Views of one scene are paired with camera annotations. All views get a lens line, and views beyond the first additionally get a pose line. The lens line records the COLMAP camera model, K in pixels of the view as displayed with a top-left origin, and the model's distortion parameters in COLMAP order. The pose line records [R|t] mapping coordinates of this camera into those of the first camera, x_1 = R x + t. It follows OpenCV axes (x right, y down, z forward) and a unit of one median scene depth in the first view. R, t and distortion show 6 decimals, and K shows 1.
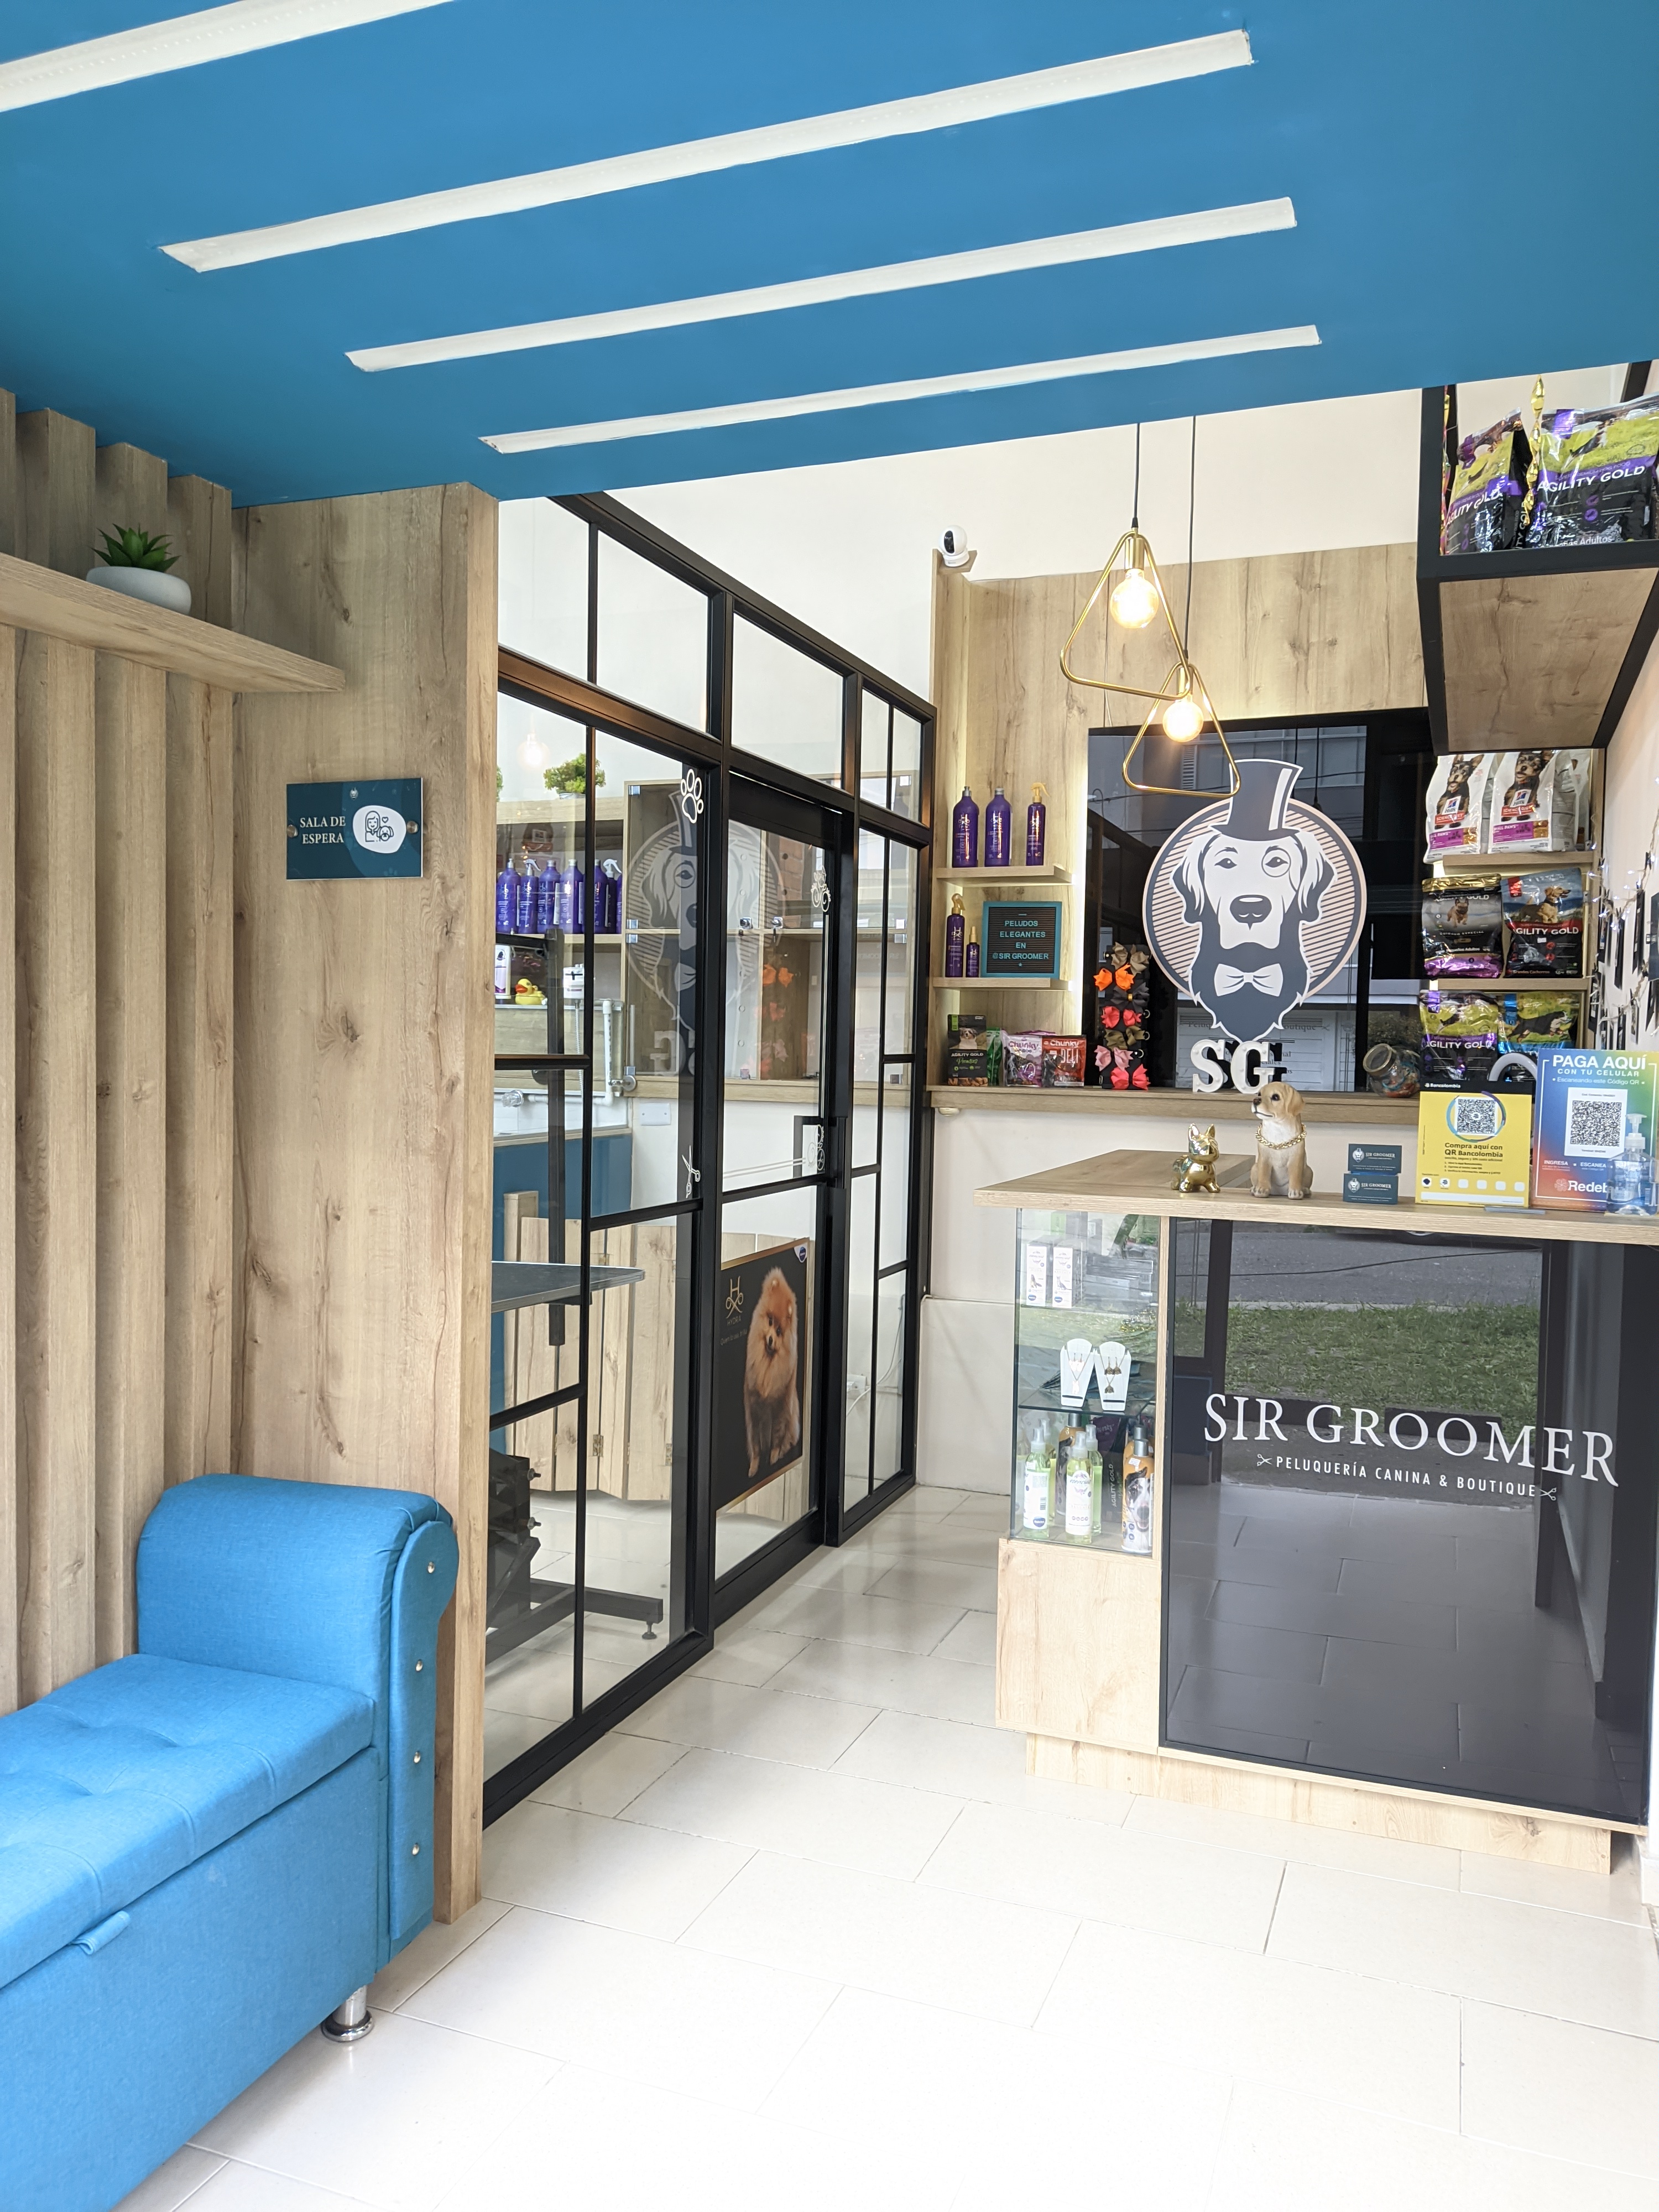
lens RADIAL K [[1673.3, 0, 829.5], [0, 1673.3, 1106.0], [0, 0, 1]] dist [0.080029, 0.001234]
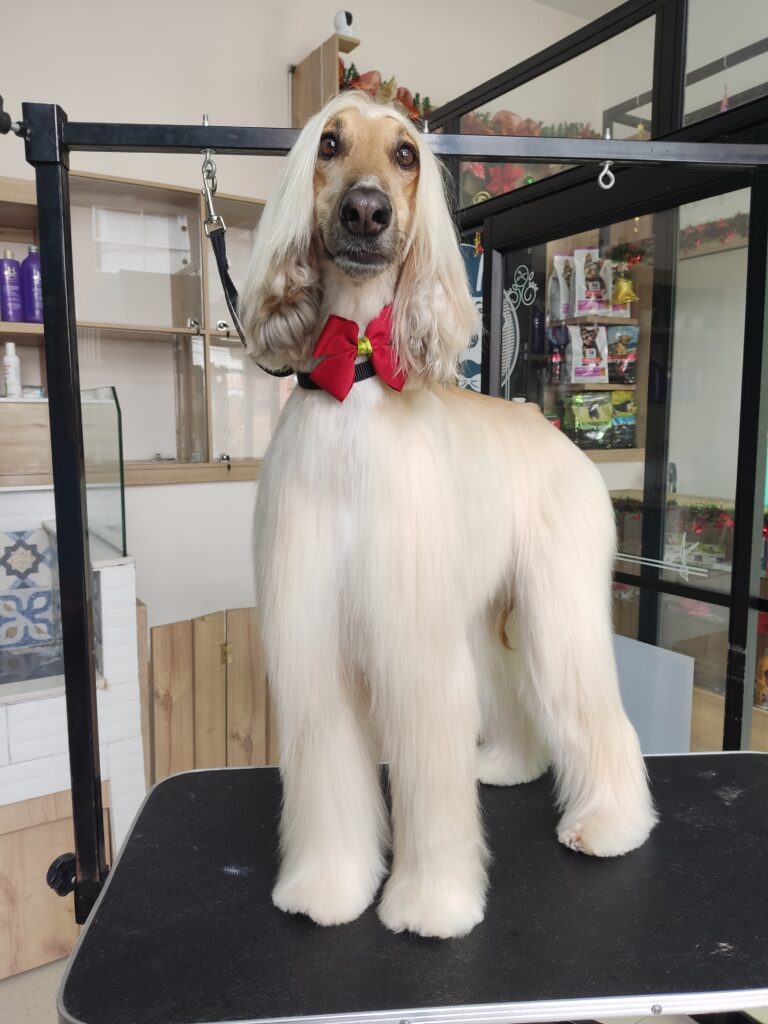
lens RADIAL K [[774.6, 0, 384.0], [0, 774.6, 512.0], [0, 0, 1]] dist [0.080029, 0.001234]
pose [[0.586024, -0.118474, 0.801585, -0.431488], [0.048570, 0.992611, 0.111199, -0.037763], [-0.808836, -0.026232, 0.587448, 0.616546]]
